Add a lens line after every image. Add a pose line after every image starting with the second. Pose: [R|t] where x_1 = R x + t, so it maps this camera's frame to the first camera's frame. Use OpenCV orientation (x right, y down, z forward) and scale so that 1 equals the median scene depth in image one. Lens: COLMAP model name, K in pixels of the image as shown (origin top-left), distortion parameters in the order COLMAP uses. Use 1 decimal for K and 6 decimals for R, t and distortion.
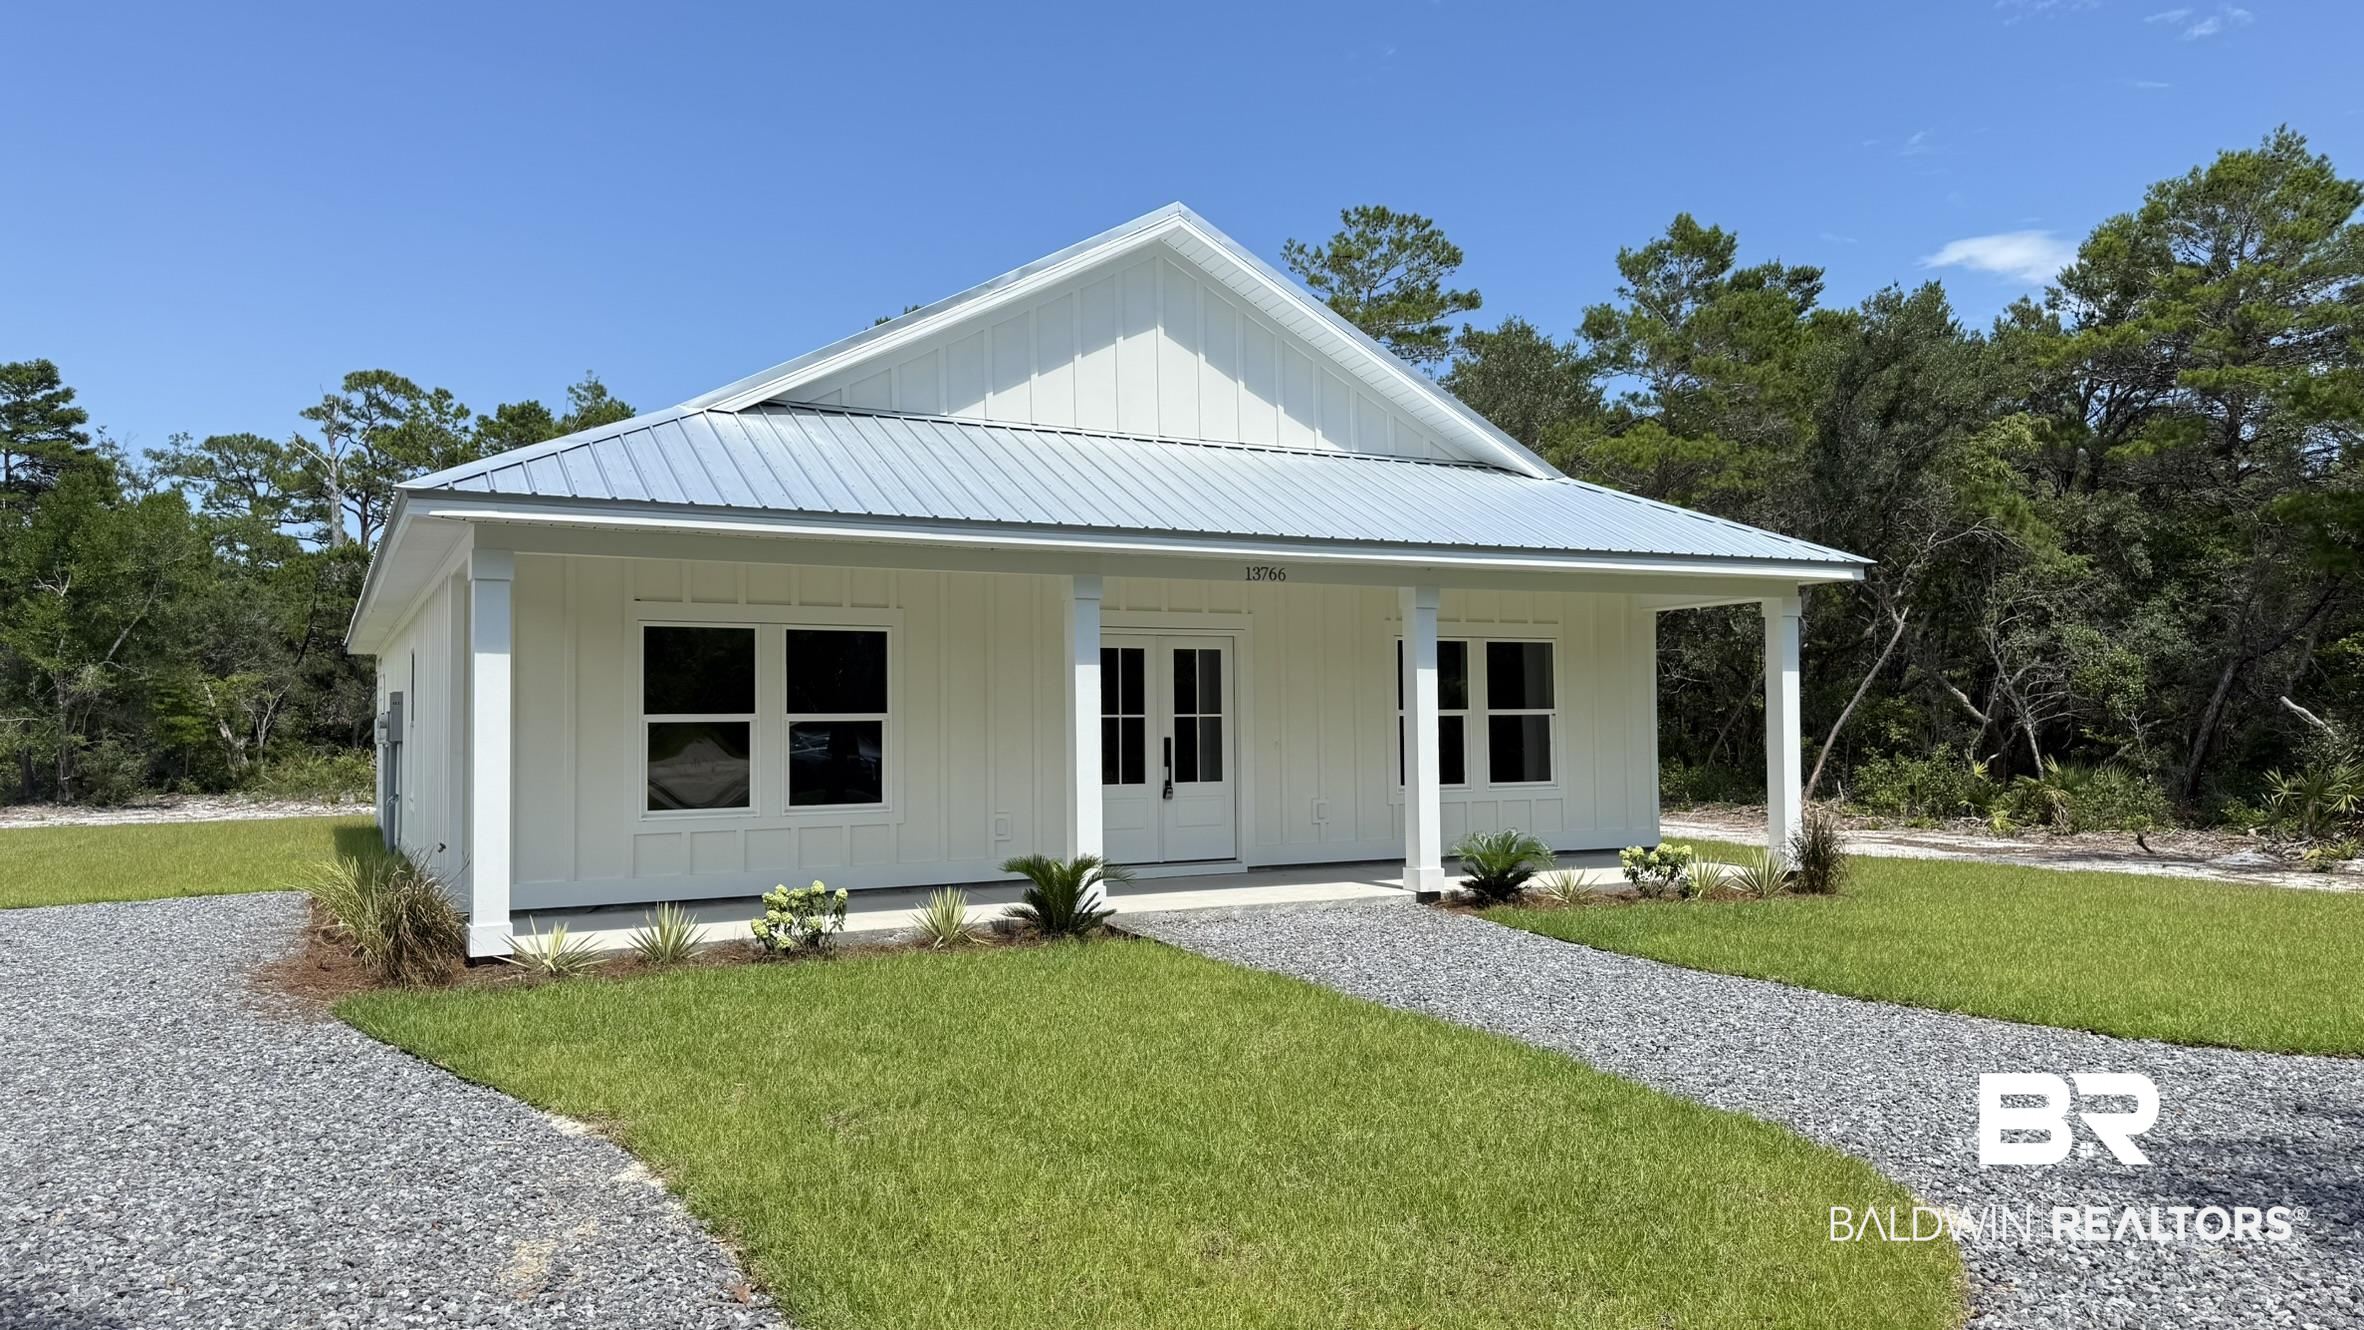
lens RADIAL K [[1605.9, 0, 1145.3], [0, 1605.9, 676.6], [0, 0, 1]] dist [-0.000375, -0.001651]
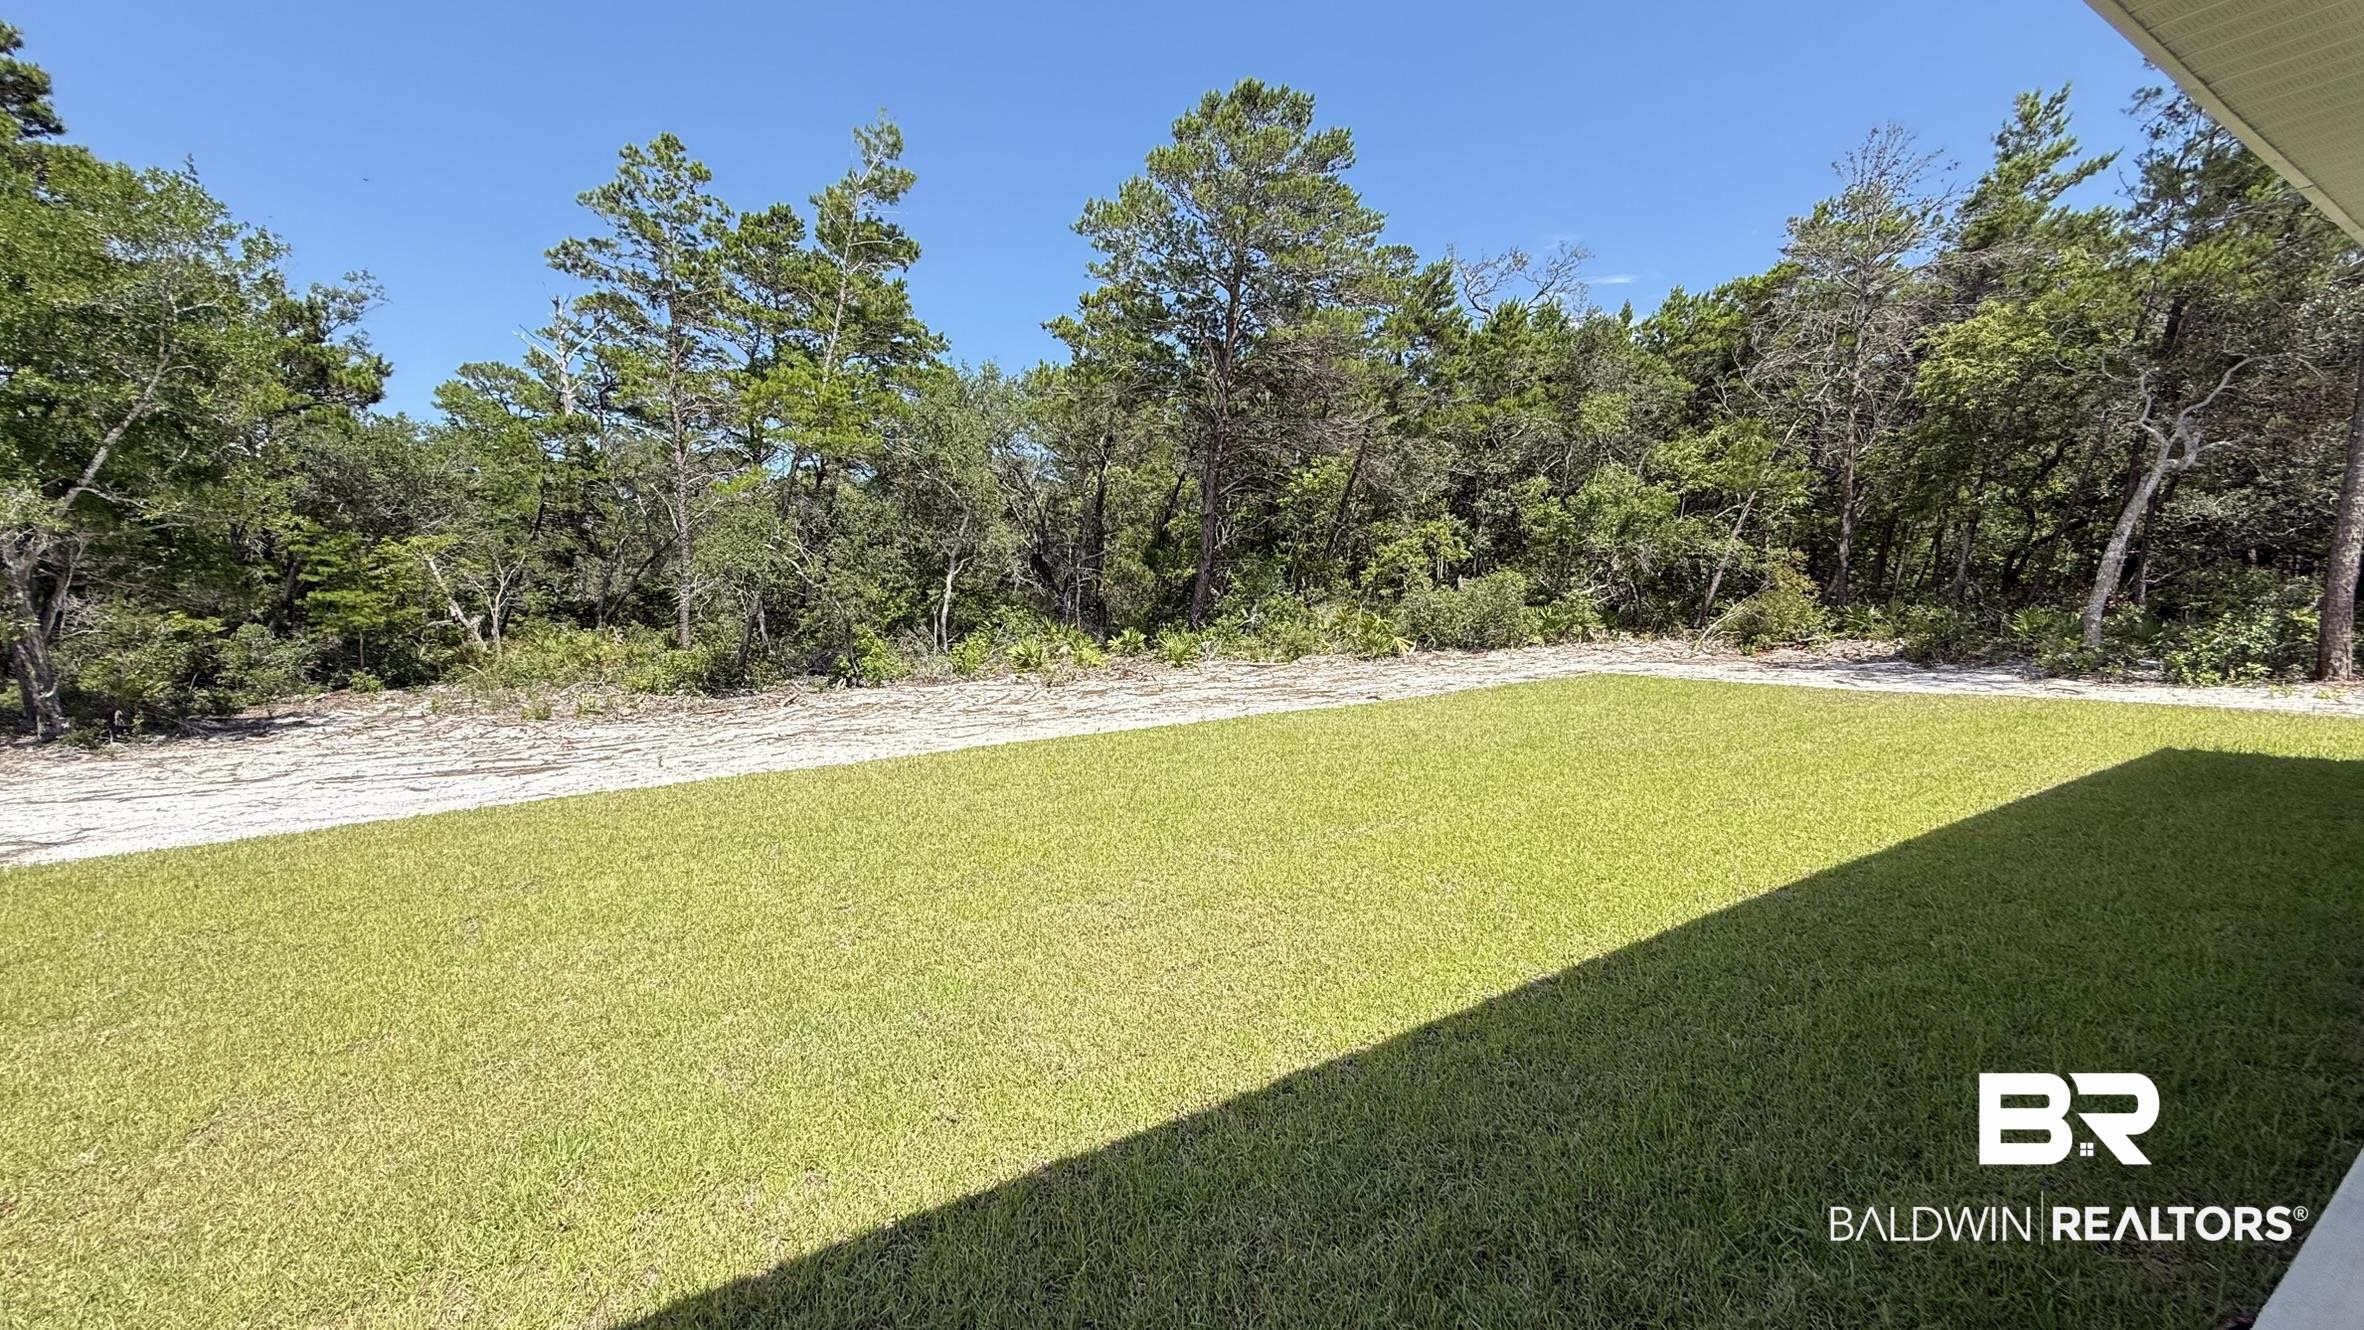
lens RADIAL K [[941.6, 0, 1182.0], [0, 941.6, 665.0], [0, 0, 1]] dist [-0.001825, 0.000704]
pose [[0.996538, -0.019335, 0.080862, -0.180436], [0.010867, 0.994530, 0.103882, 0.013044], [-0.082428, -0.102644, 0.991297, 0.391655]]
